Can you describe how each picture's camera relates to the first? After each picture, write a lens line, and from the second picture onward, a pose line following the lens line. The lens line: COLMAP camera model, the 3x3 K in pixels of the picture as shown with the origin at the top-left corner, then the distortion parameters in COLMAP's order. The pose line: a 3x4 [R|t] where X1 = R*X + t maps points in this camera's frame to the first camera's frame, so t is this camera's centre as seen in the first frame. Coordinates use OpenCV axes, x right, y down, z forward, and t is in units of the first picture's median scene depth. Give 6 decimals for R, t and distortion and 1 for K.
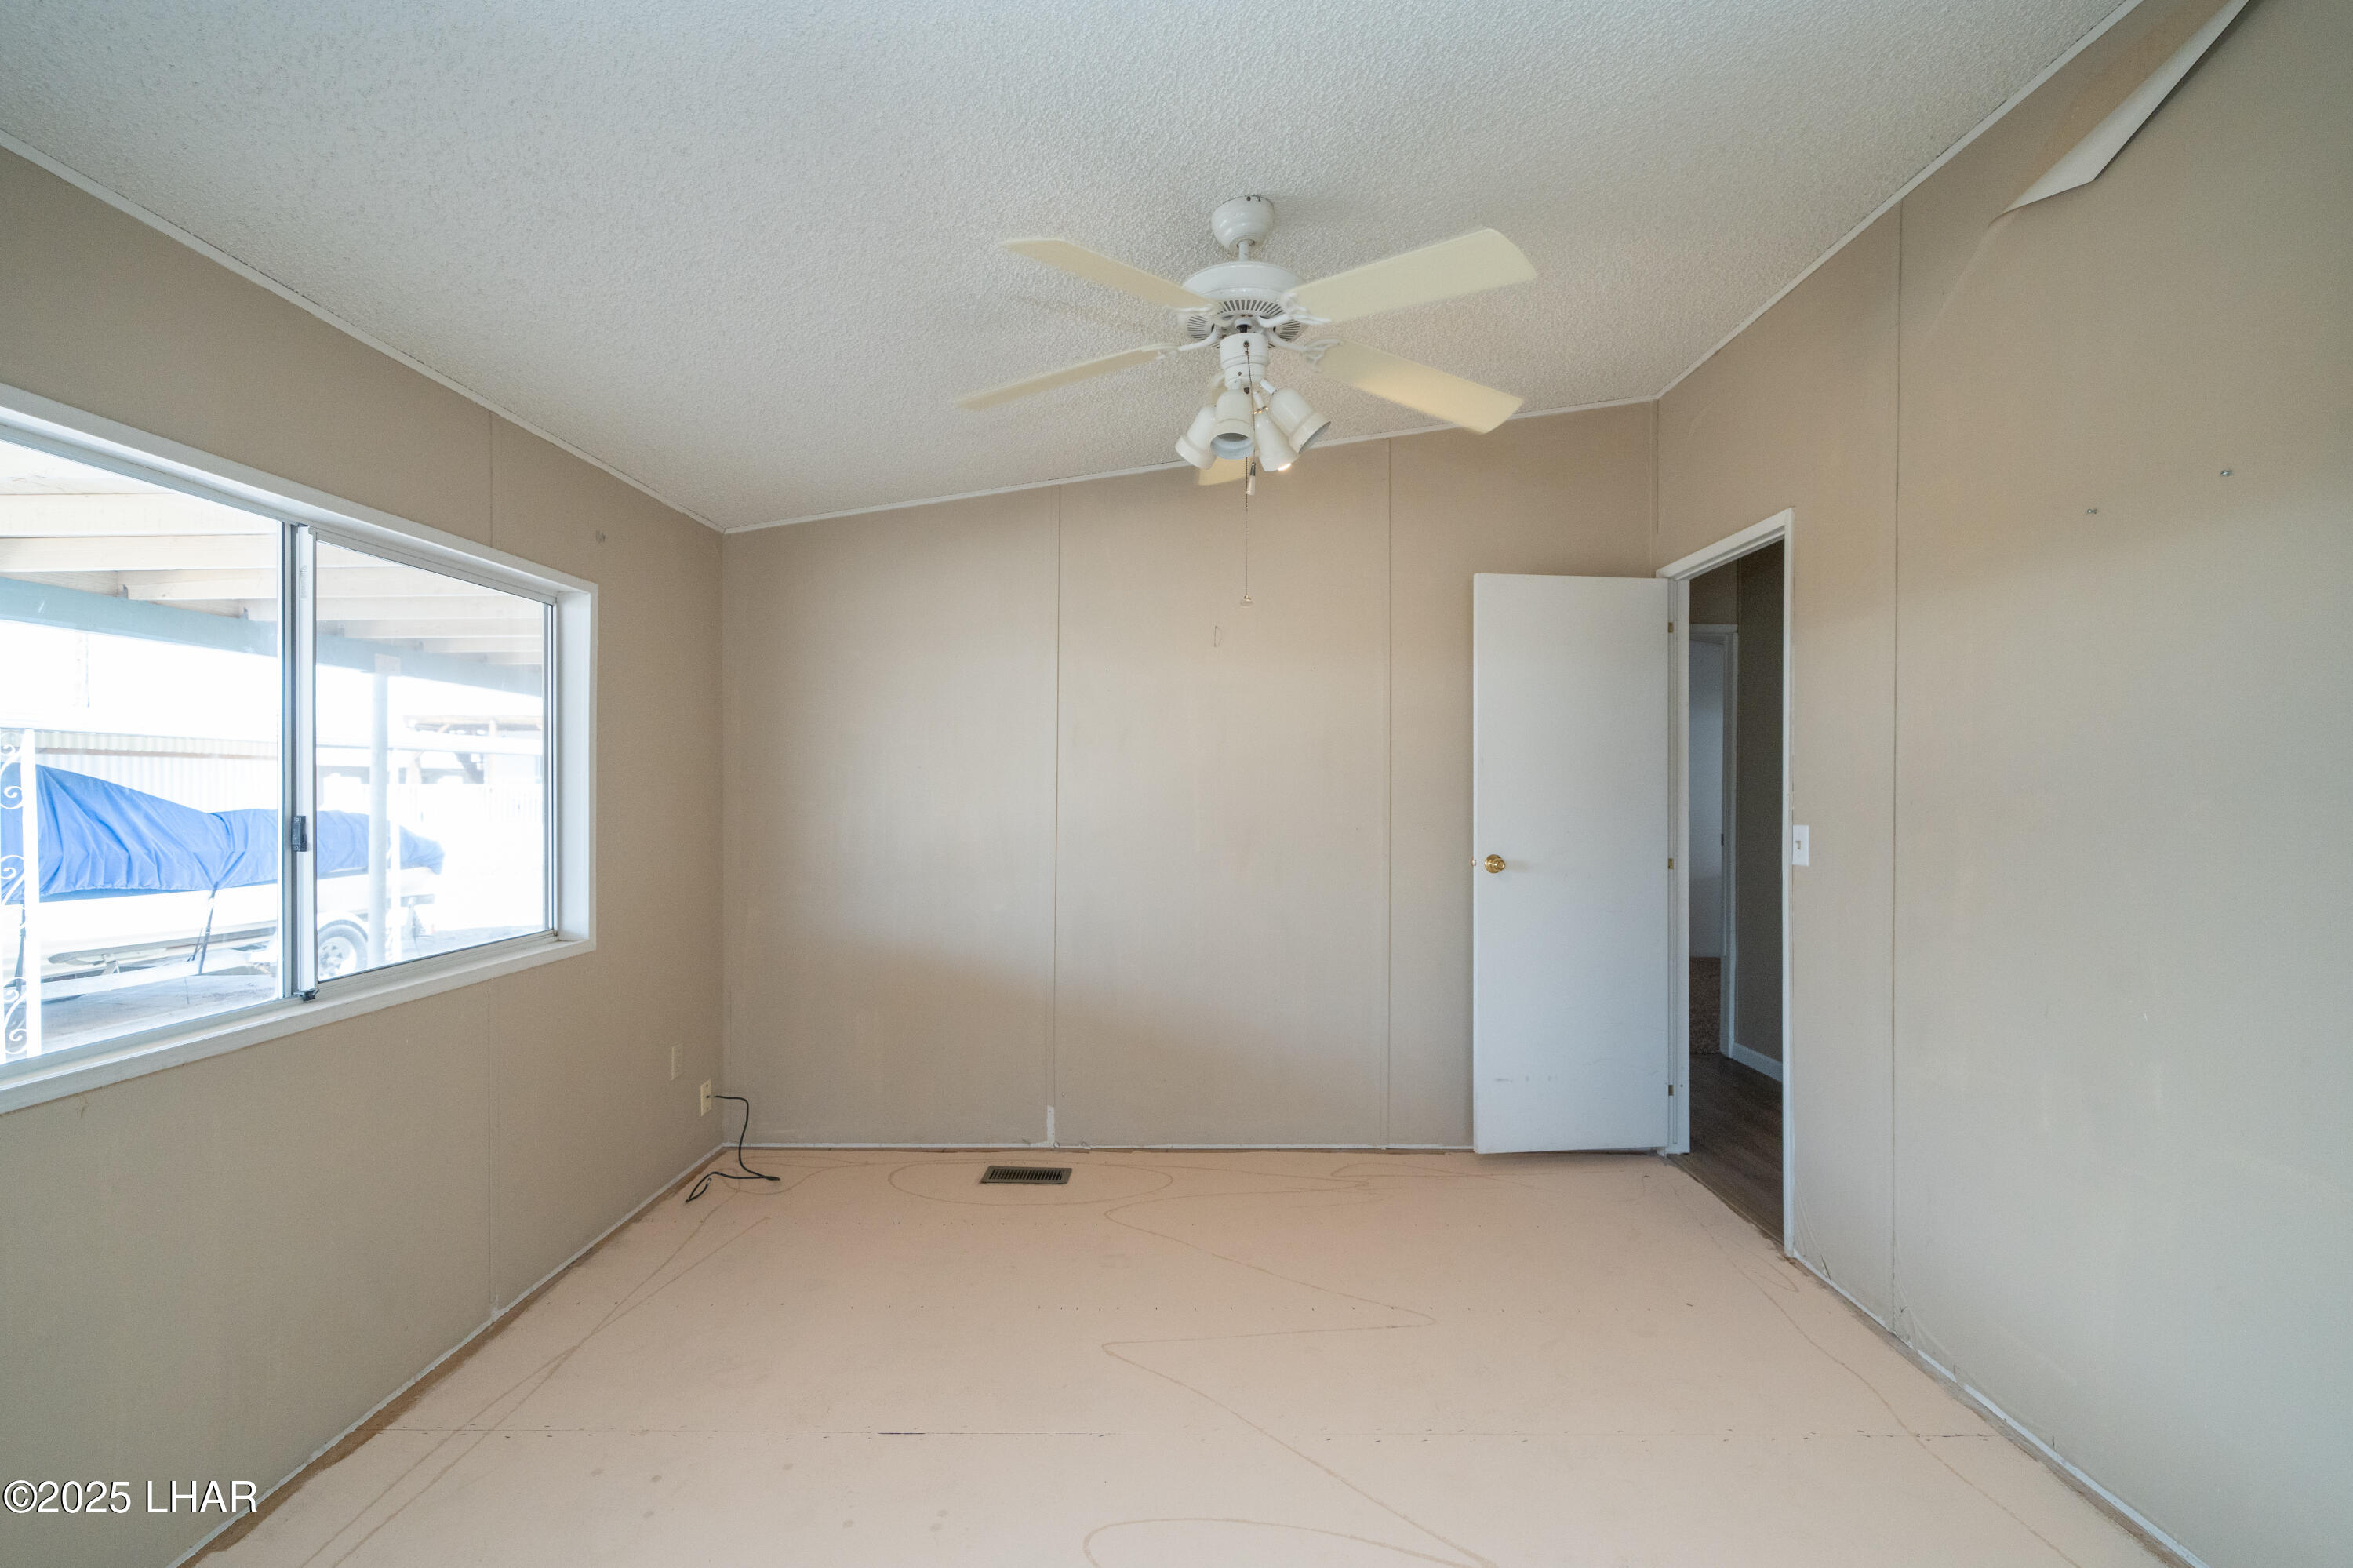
lens RADIAL K [[919.8, 0, 1187.0], [0, 919.8, 784.0], [0, 0, 1]] dist [-0.005520, 0.000599]
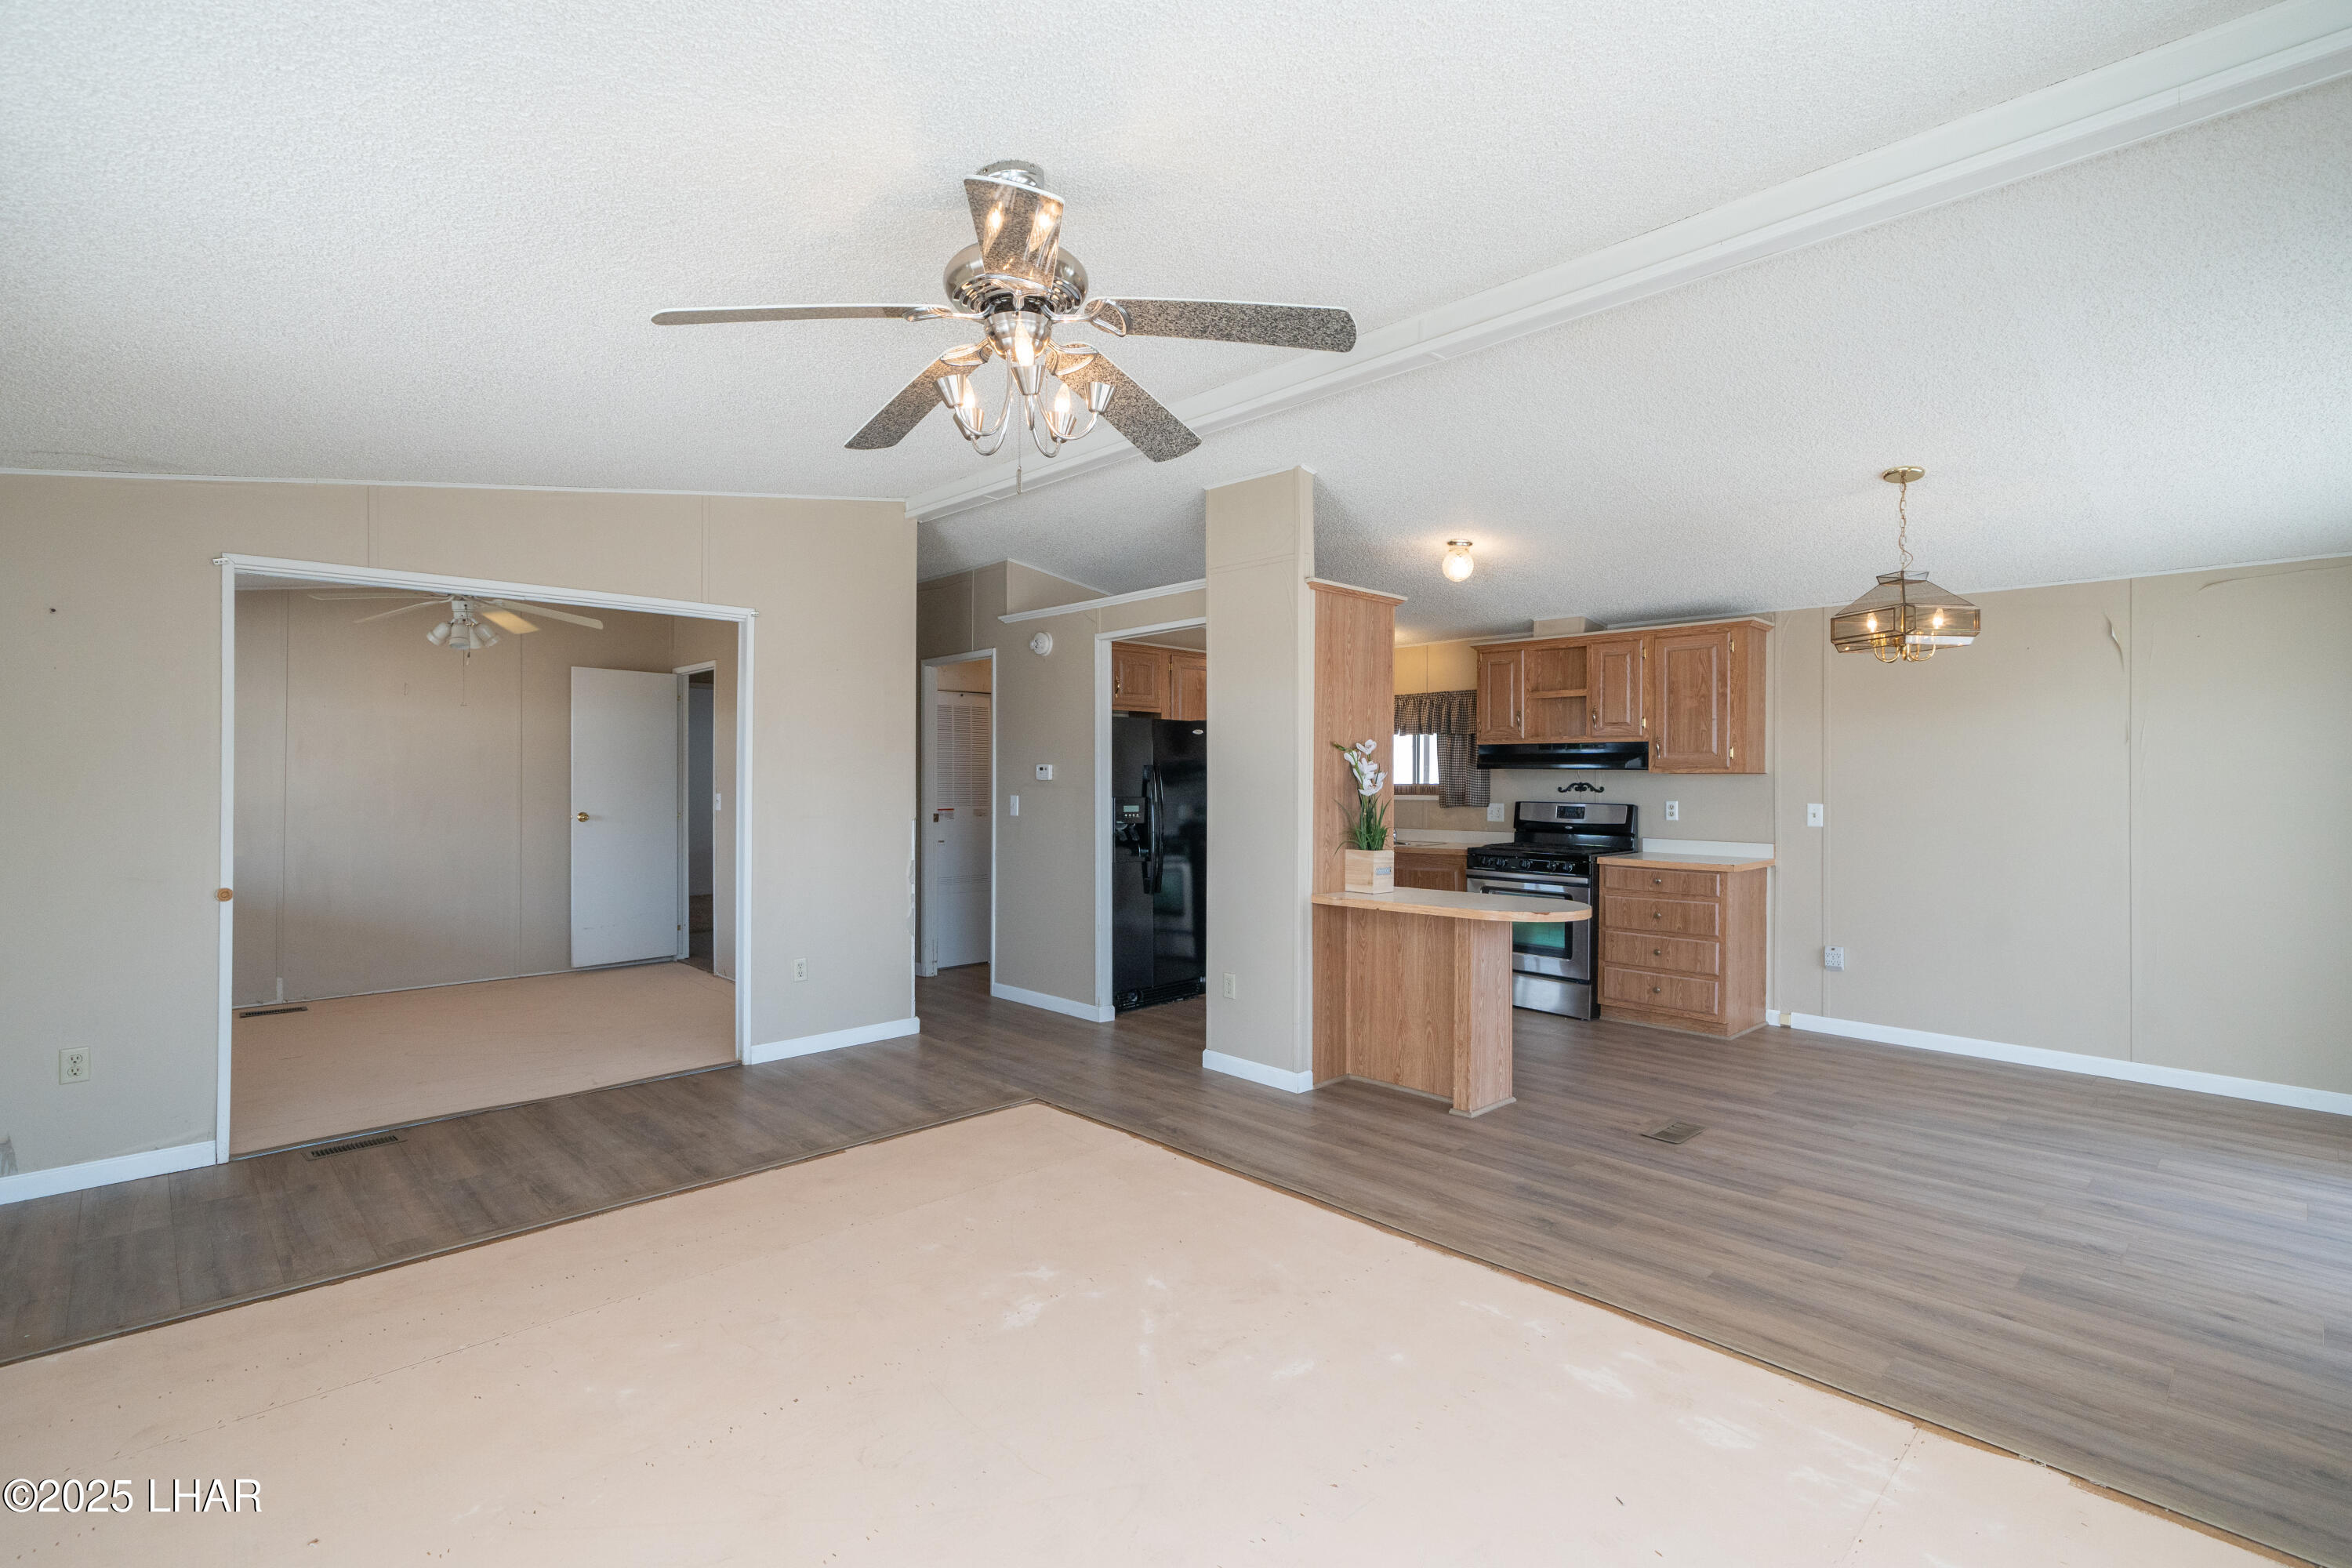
lens RADIAL K [[1103.2, 0, 1170.9], [0, 1103.2, 774.0], [0, 0, 1]] dist [0.000862, 0.000907]
pose [[0.723567, 0.004259, 0.690241, -0.377126], [0.003806, 0.999941, -0.010159, 0.024391], [-0.690243, 0.009978, 0.723508, -1.549302]]
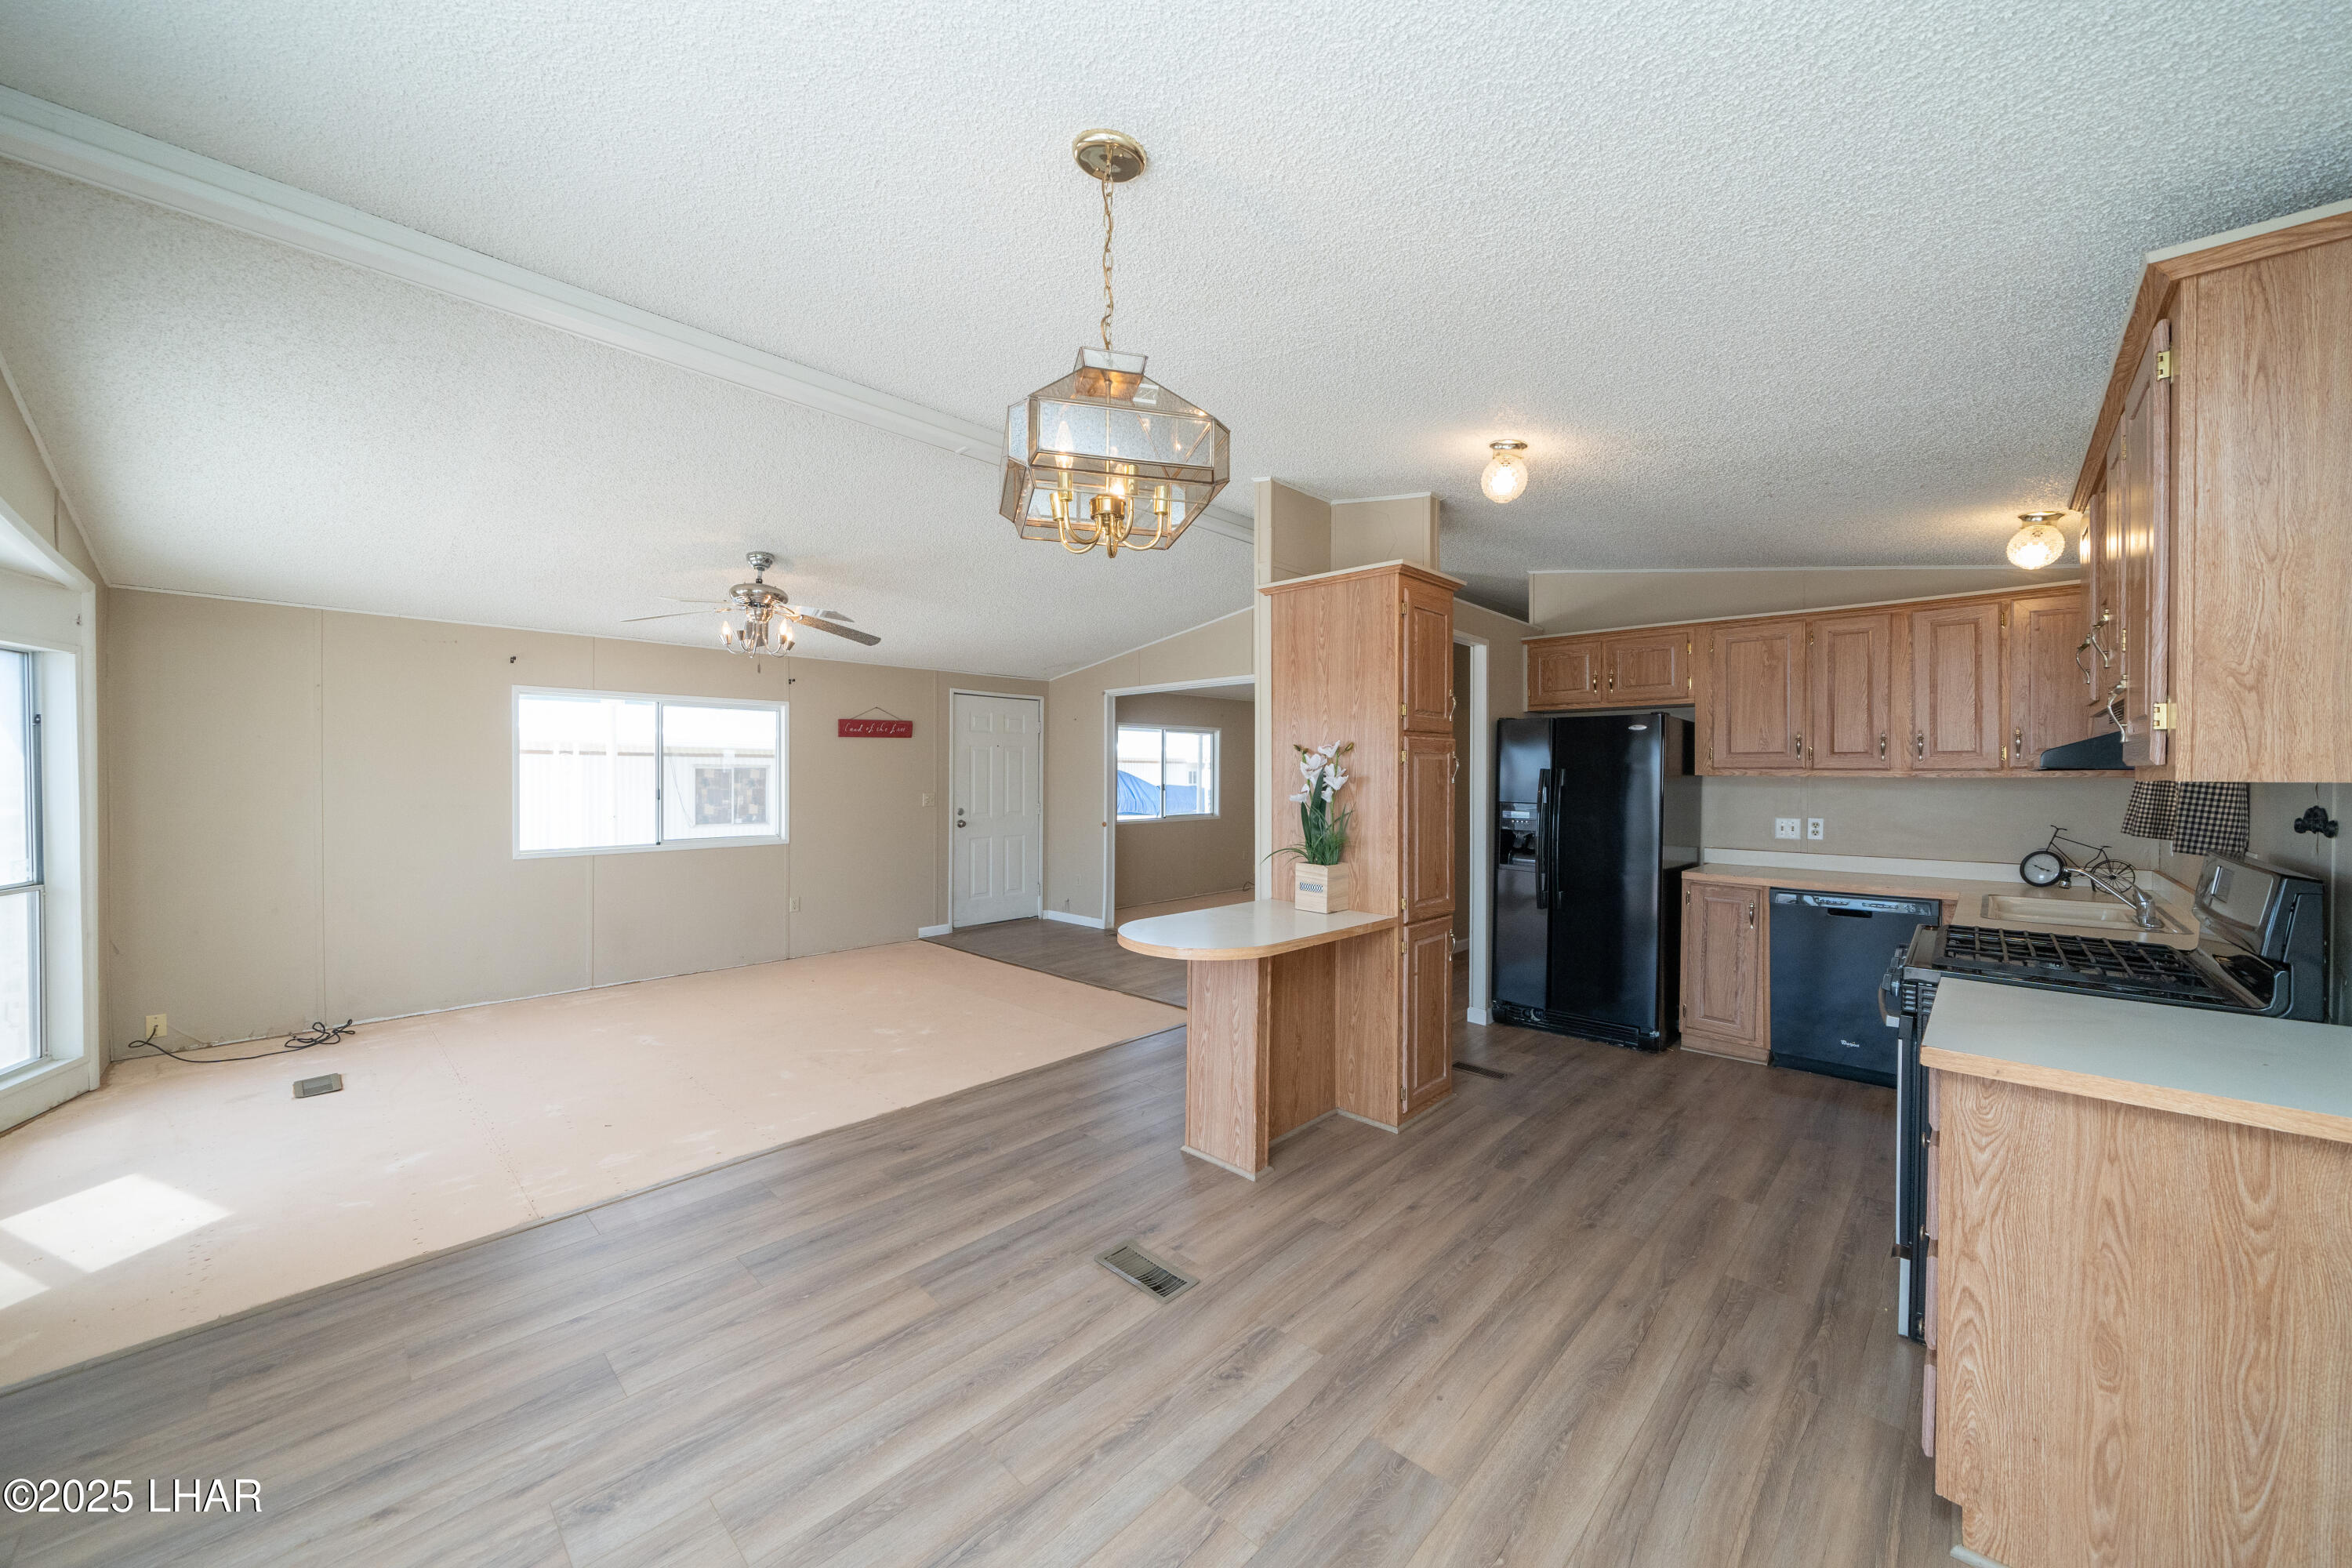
lens RADIAL K [[856.4, 0, 1177.3], [0, 856.4, 781.3], [0, 0, 1]] dist [-0.001425, -0.000346]
pose [[0.716014, 0.009791, -0.698018, 1.458370], [-0.010350, 0.999941, 0.003409, 0.010885], [0.698009, 0.004784, 0.716073, -1.525664]]
